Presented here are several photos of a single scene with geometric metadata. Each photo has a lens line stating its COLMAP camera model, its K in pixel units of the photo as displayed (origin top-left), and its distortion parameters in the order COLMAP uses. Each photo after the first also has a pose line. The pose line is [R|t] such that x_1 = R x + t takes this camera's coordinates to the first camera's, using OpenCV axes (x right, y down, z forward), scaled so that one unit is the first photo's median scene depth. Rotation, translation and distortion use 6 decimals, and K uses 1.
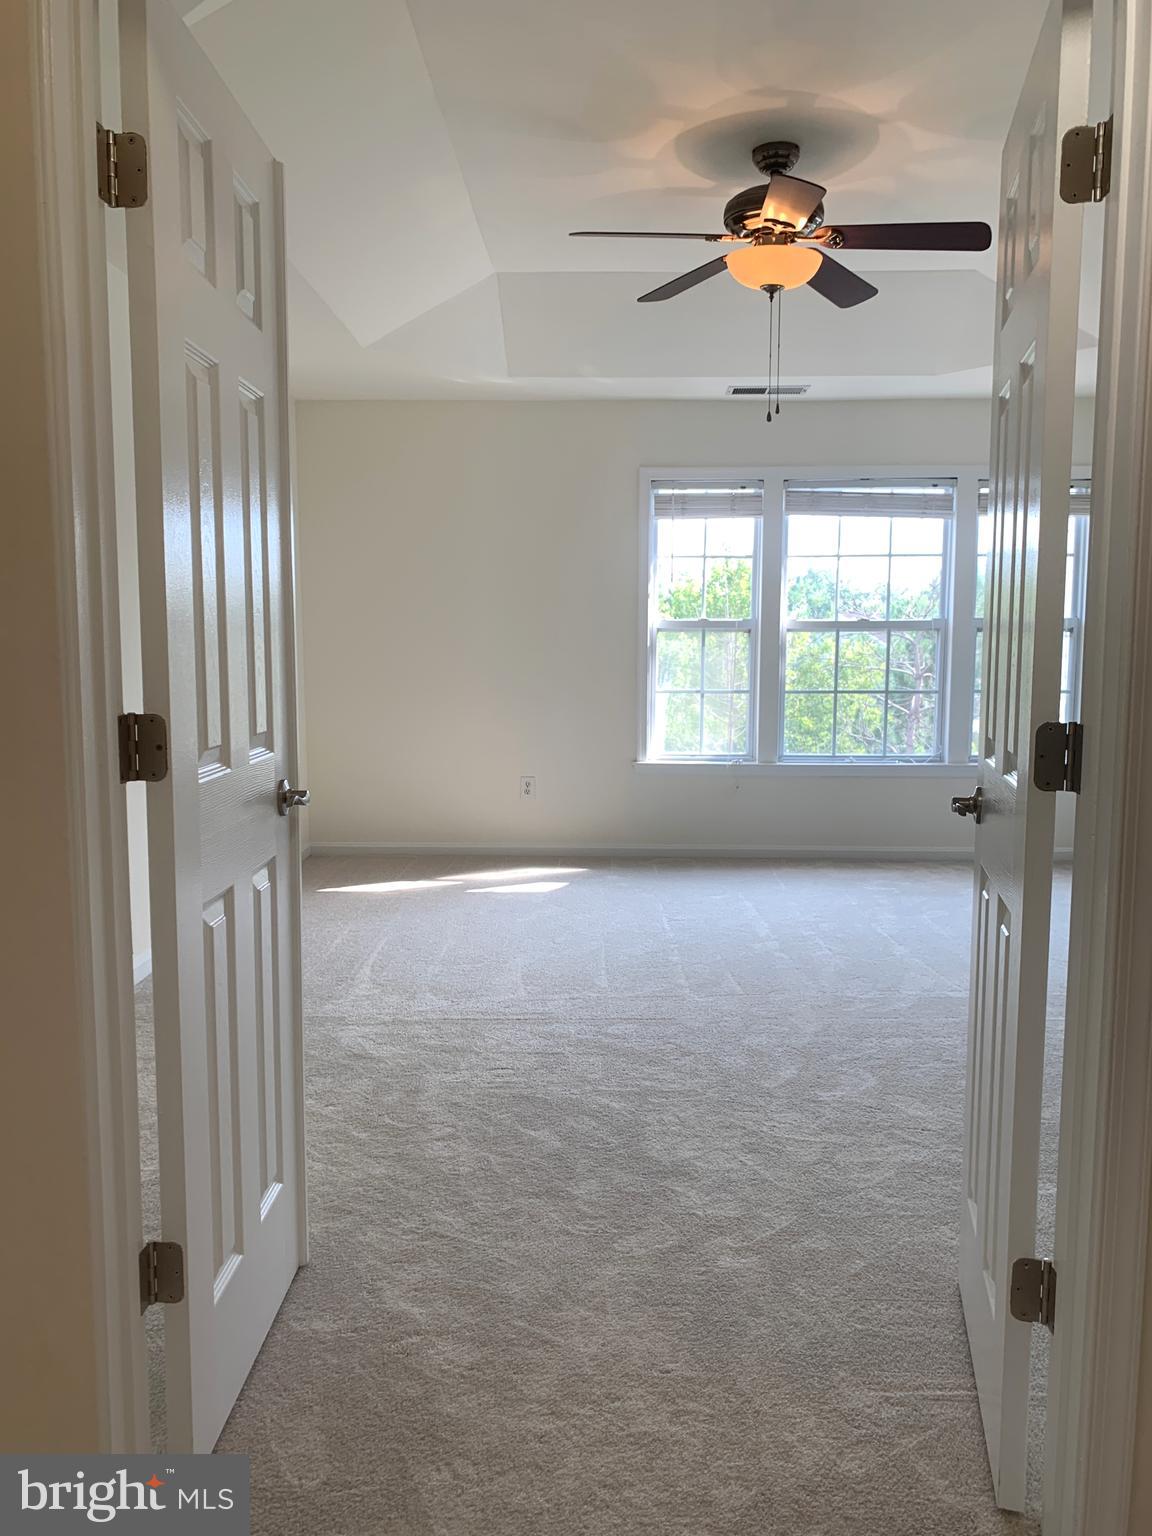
lens RADIAL K [[1170.0, 0, 572.6], [0, 1170.0, 764.3], [0, 0, 1]] dist [0.061187, -0.013138]
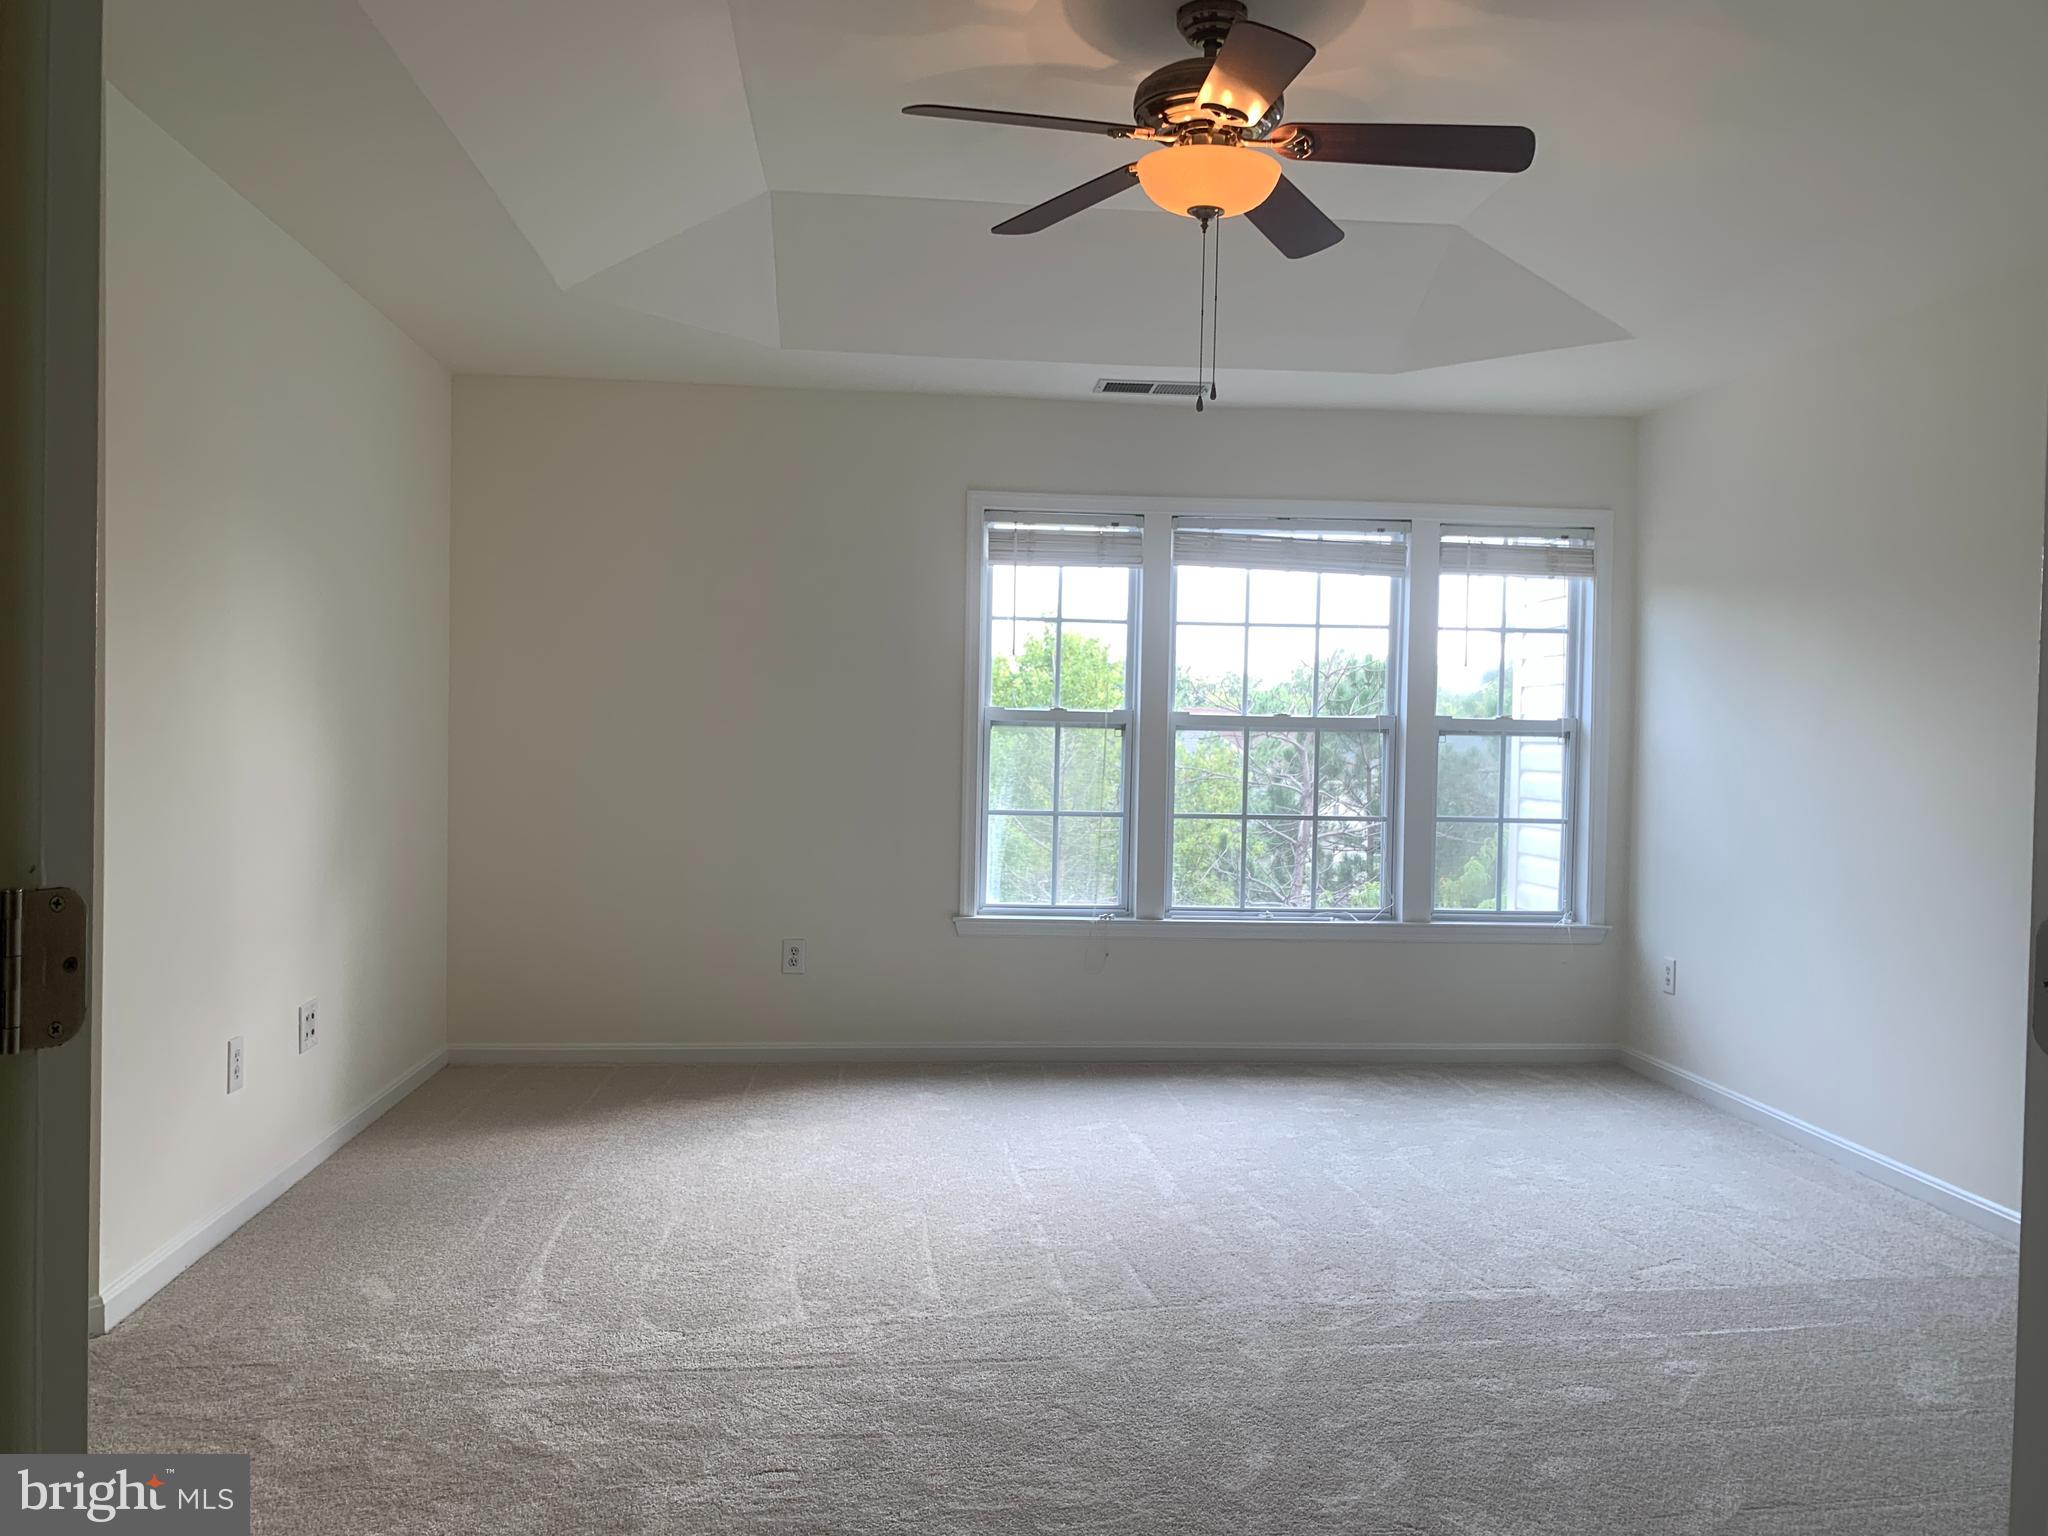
lens RADIAL K [[1570.4, 0, 1023.5], [0, 1570.4, 768.3], [0, 0, 1]] dist [0.036859, -0.042617]
pose [[0.992277, 0.011056, 0.123546, -0.032399], [-0.000227, 0.996180, -0.087322, -0.015465], [-0.124040, 0.086620, 0.988489, 0.150753]]
